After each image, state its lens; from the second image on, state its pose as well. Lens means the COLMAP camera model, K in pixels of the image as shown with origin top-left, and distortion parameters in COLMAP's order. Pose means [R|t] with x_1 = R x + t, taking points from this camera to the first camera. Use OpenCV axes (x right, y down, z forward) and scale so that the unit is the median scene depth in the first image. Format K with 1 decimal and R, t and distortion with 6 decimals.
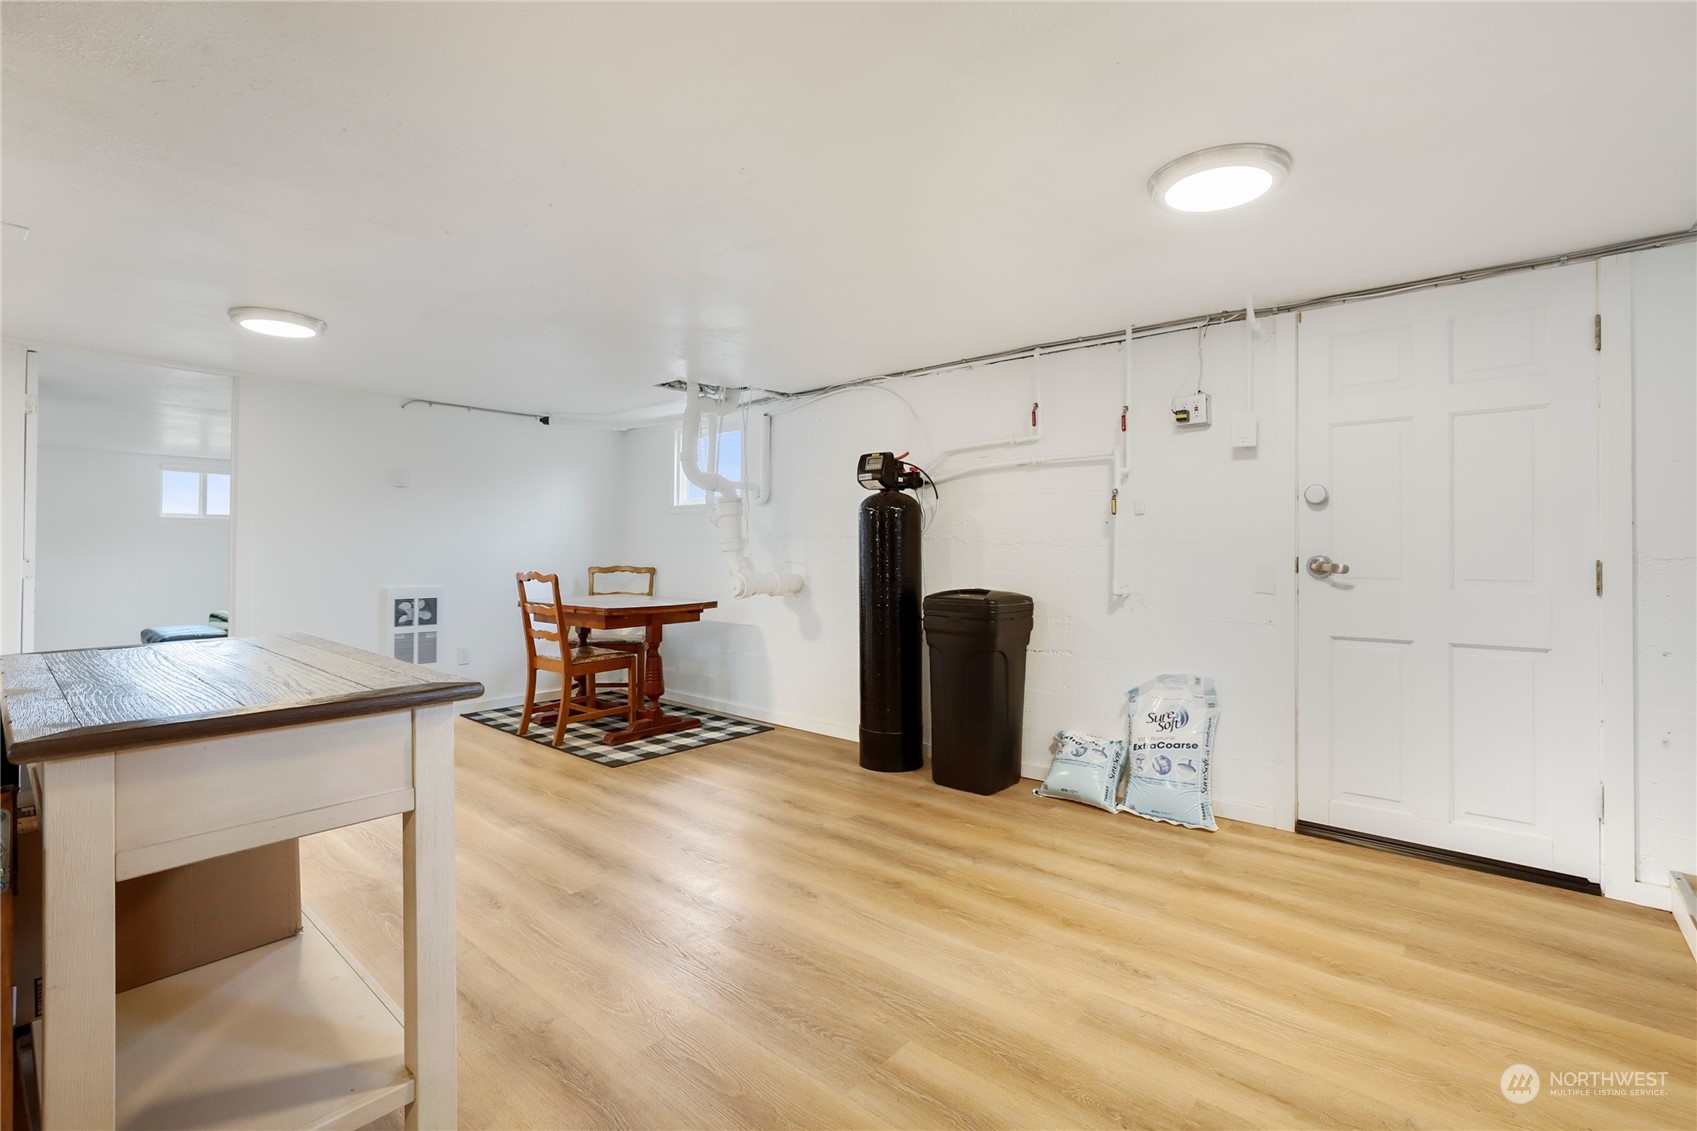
lens RADIAL K [[784.8, 0, 843.0], [0, 784.8, 555.2], [0, 0, 1]] dist [-0.004081, -0.000285]
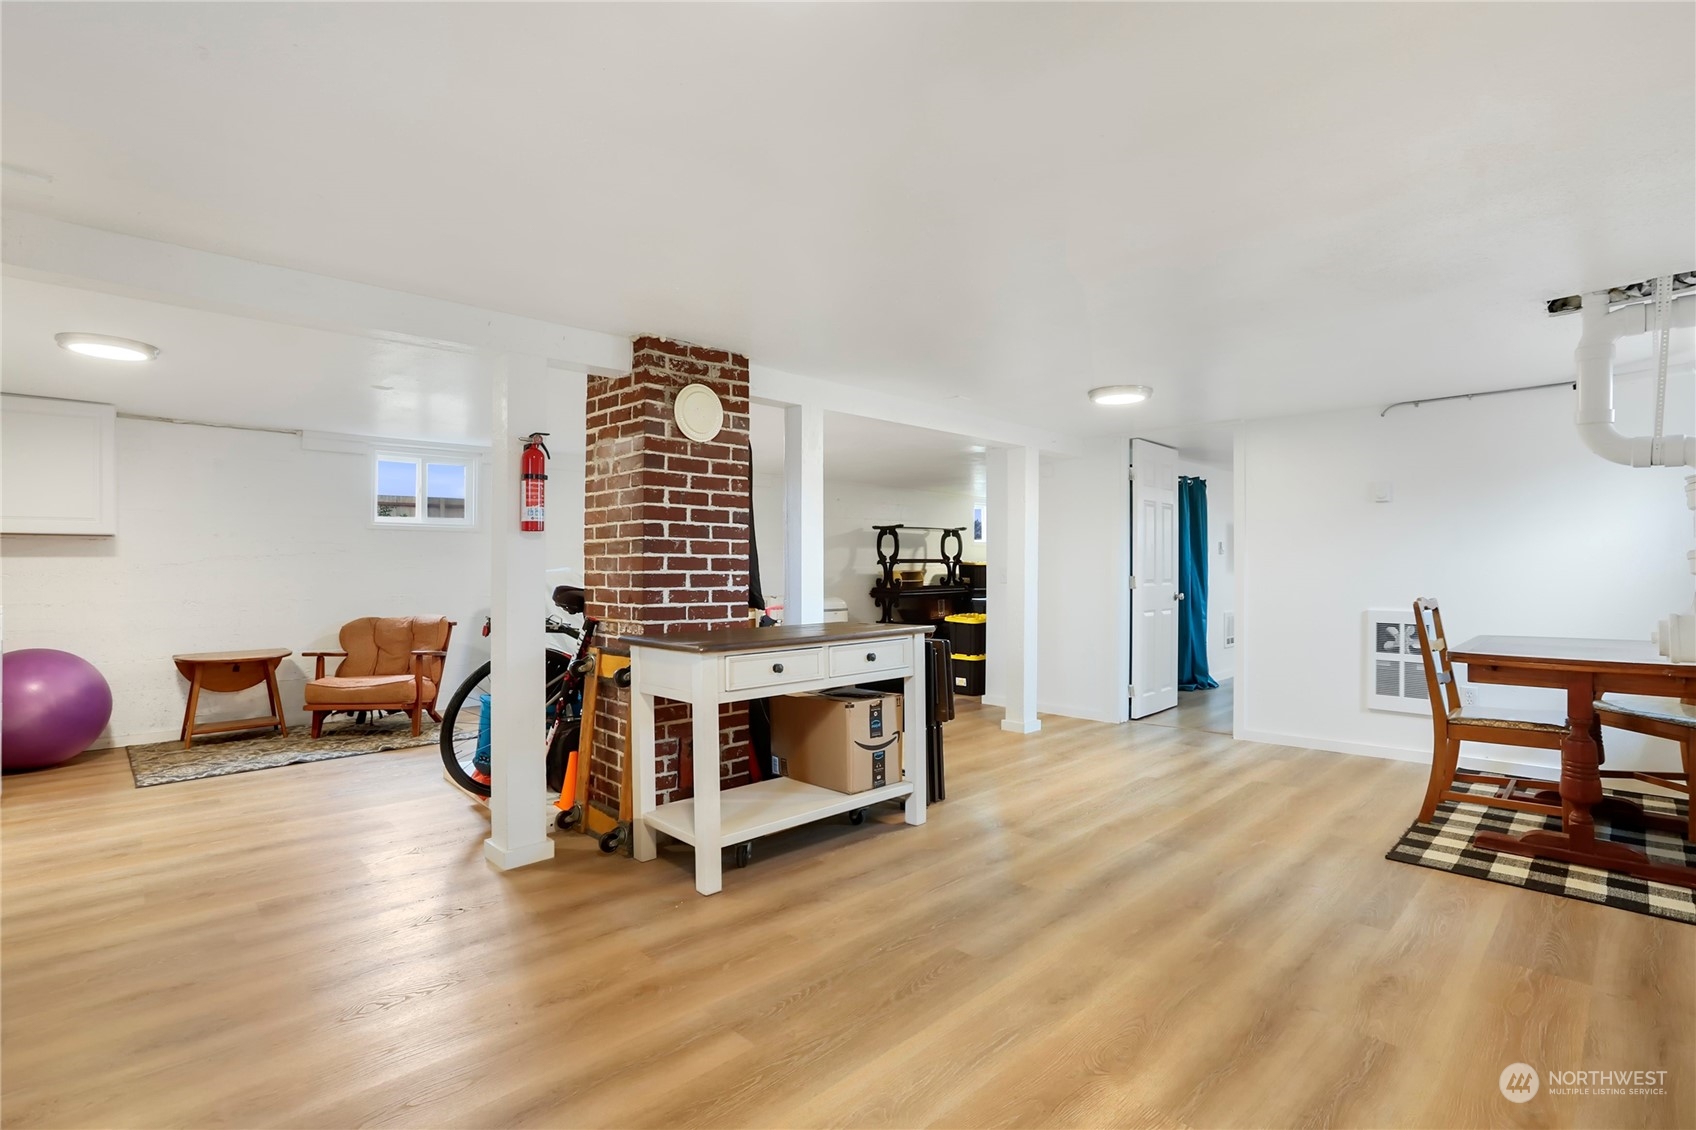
lens RADIAL K [[784.4, 0, 843.6], [0, 784.4, 569.3], [0, 0, 1]] dist [-0.004081, -0.000285]
pose [[-0.071144, 0.001284, -0.997465, 0.406105], [0.001539, 0.999998, 0.001178, -0.009516], [0.997465, -0.001452, -0.071146, 0.428776]]
